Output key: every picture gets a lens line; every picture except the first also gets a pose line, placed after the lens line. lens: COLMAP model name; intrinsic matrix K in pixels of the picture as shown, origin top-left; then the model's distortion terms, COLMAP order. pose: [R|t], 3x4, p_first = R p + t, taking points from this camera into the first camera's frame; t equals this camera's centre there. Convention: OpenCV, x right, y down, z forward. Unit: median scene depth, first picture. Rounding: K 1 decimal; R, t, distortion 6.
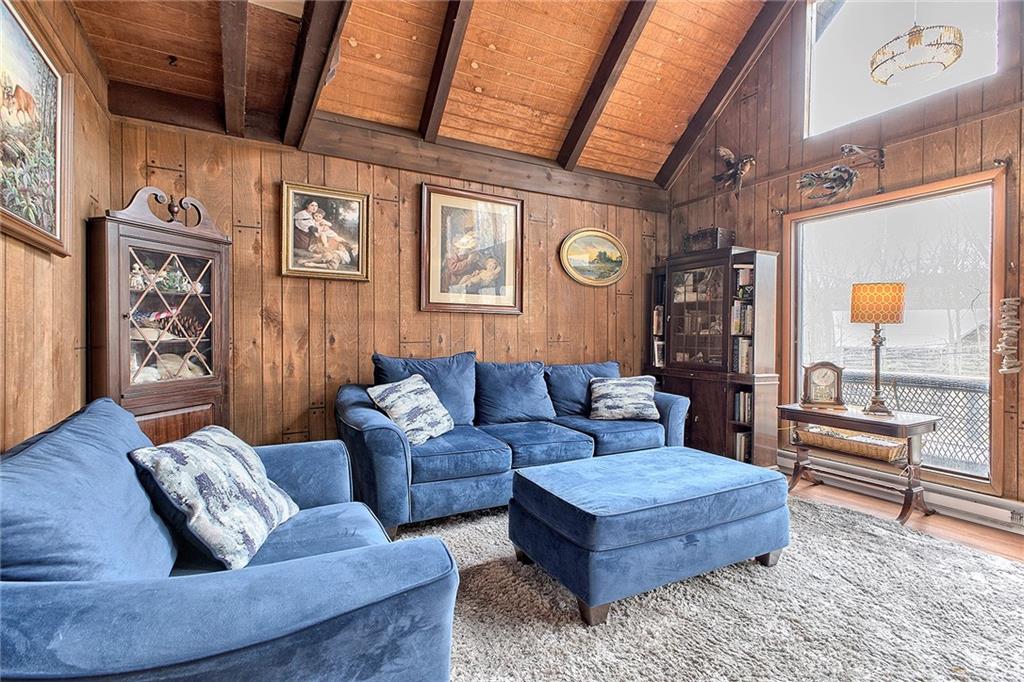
lens RADIAL K [[479.9, 0, 513.0], [0, 479.9, 339.8], [0, 0, 1]] dist [0.012506, 0.000303]
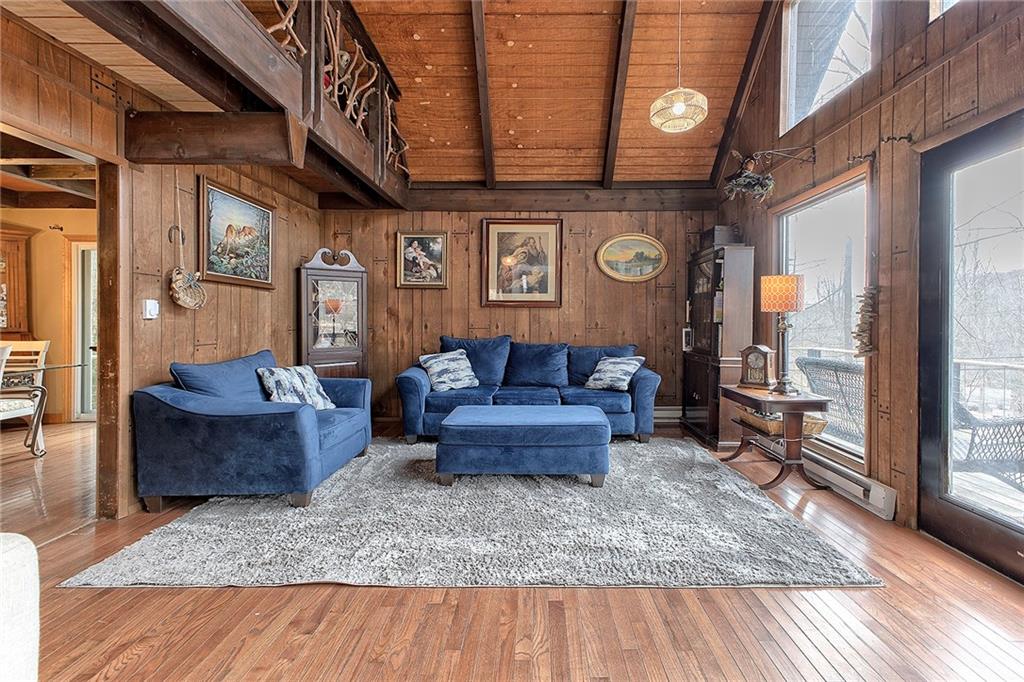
lens RADIAL K [[479.9, 0, 524.5], [0, 479.9, 323.7], [0, 0, 1]] dist [0.012506, 0.000303]
pose [[0.867546, -0.002778, -0.497349, 0.686207], [-0.001864, 0.999959, -0.008838, 0.004239], [0.497354, 0.008595, 0.867505, -0.208680]]
